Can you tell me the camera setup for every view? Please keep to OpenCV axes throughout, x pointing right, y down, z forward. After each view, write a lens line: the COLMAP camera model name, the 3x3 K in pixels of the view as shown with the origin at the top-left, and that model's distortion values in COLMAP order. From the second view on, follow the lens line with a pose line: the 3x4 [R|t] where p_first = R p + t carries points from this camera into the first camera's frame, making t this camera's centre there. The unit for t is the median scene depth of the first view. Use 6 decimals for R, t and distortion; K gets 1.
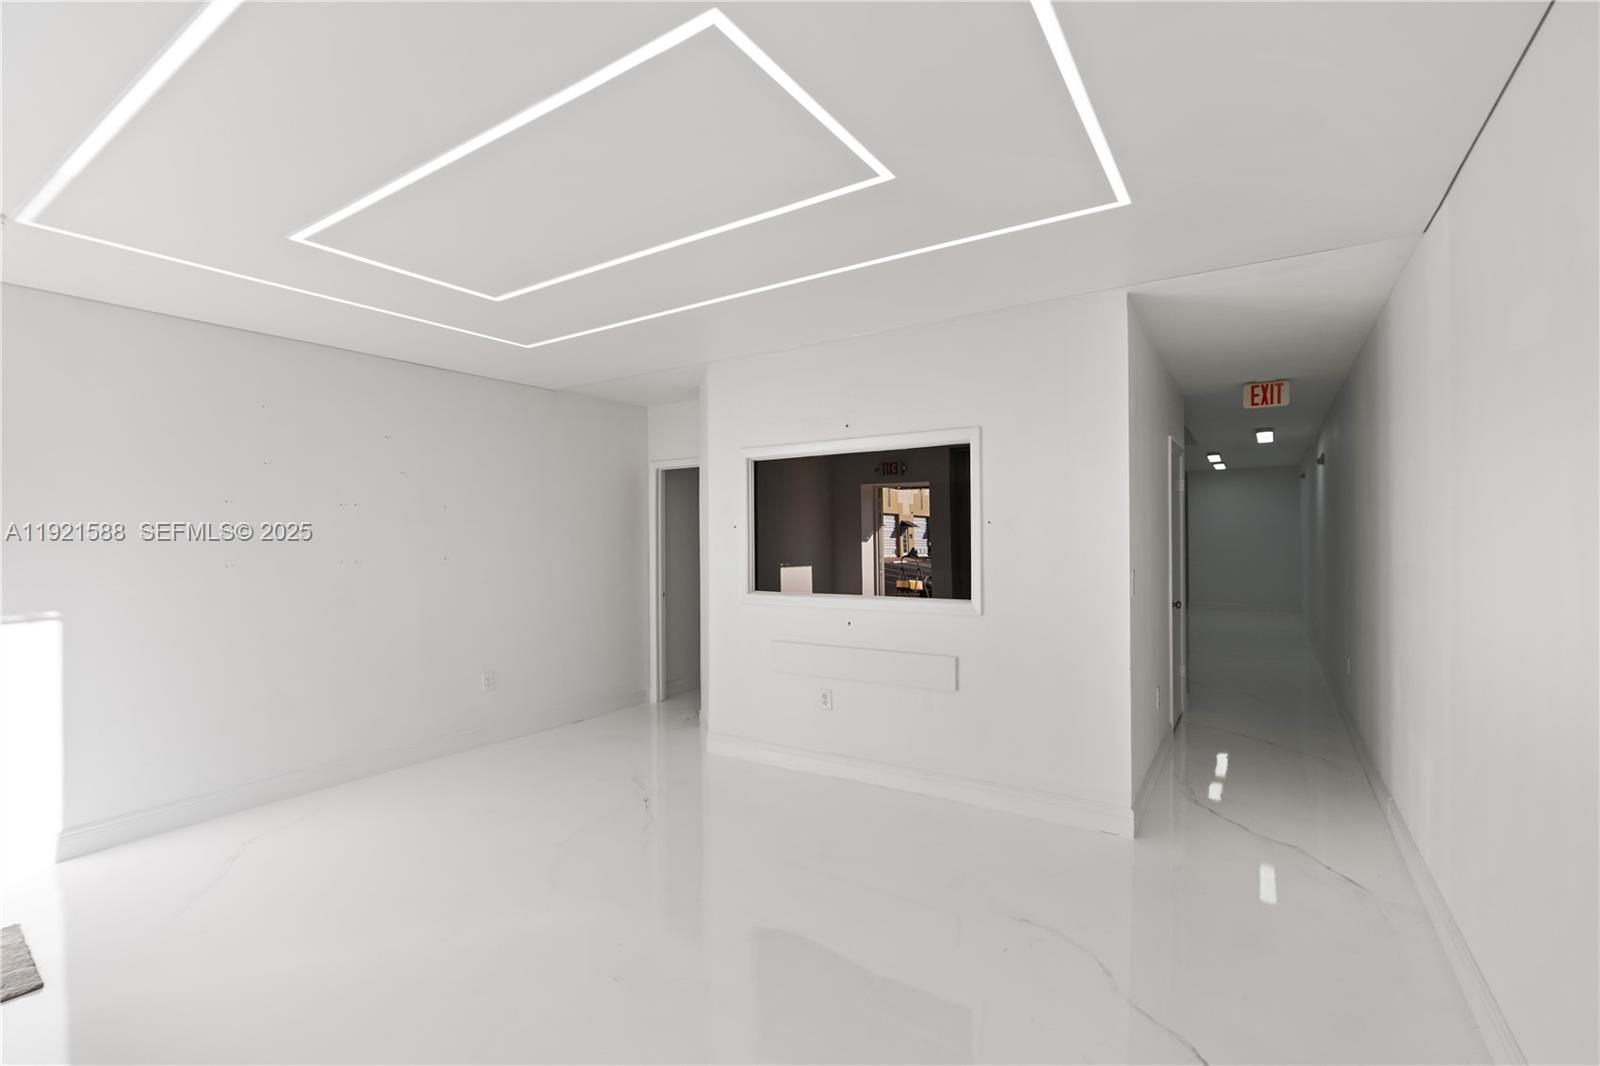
lens RADIAL K [[712.3, 0, 797.6], [0, 712.3, 536.1], [0, 0, 1]] dist [-0.004305, 0.000602]
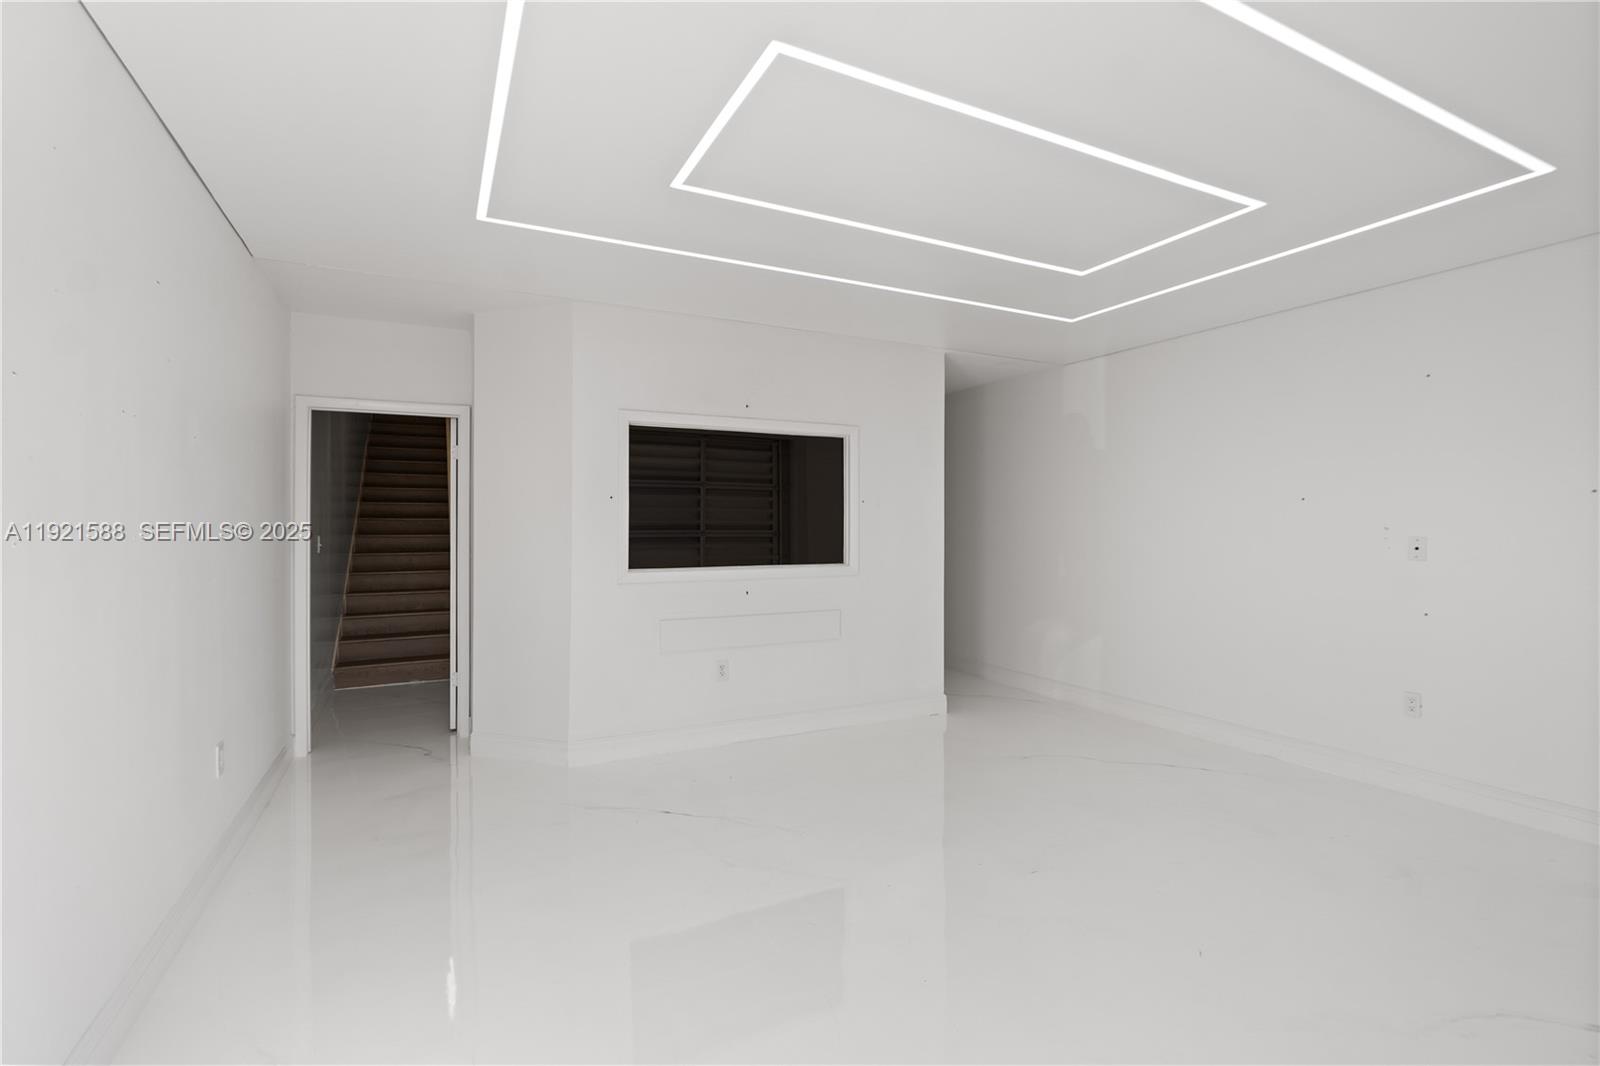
lens RADIAL K [[712.3, 0, 797.6], [0, 712.3, 536.1], [0, 0, 1]] dist [-0.004305, 0.000602]
pose [[0.518282, -0.003372, 0.855203, -0.776331], [-0.003775, 0.999973, 0.006230, 0.029916], [-0.855202, -0.006457, 0.518255, 0.376306]]
